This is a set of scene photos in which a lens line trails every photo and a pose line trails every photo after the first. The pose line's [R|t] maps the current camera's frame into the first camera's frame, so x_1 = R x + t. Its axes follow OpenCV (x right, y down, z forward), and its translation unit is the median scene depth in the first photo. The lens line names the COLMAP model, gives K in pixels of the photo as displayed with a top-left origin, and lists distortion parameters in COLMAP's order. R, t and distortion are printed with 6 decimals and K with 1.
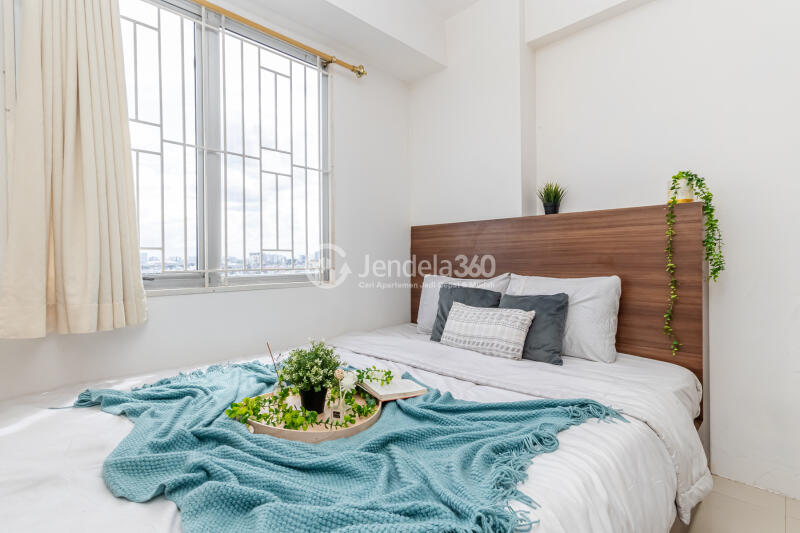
lens RADIAL K [[394.7, 0, 400.0], [0, 394.7, 266.5], [0, 0, 1]] dist [0.001494, 0.000733]
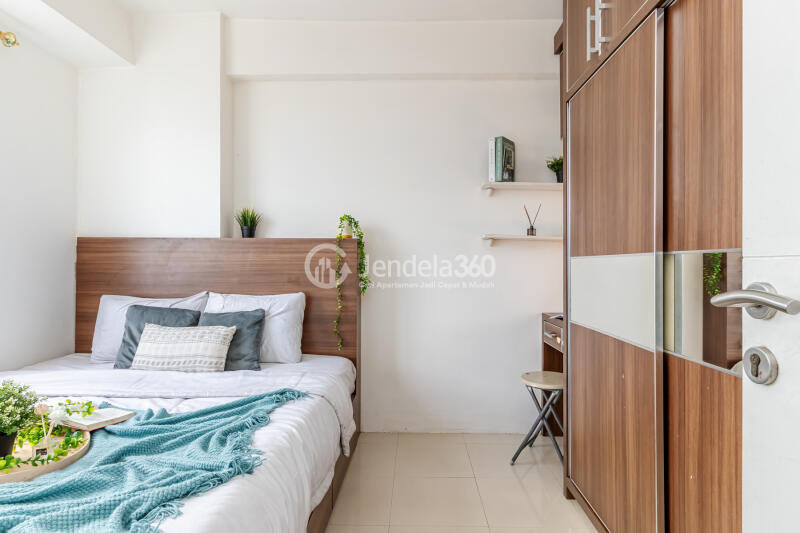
lens RADIAL K [[392.0, 0, 400.0], [0, 392.0, 266.5], [0, 0, 1]] dist [0.027309, 0.000120]
pose [[0.727603, 0.025332, 0.685530, -0.099033], [-0.000435, 0.999335, -0.036467, -0.016876], [-0.685998, 0.026235, 0.727130, -0.146077]]
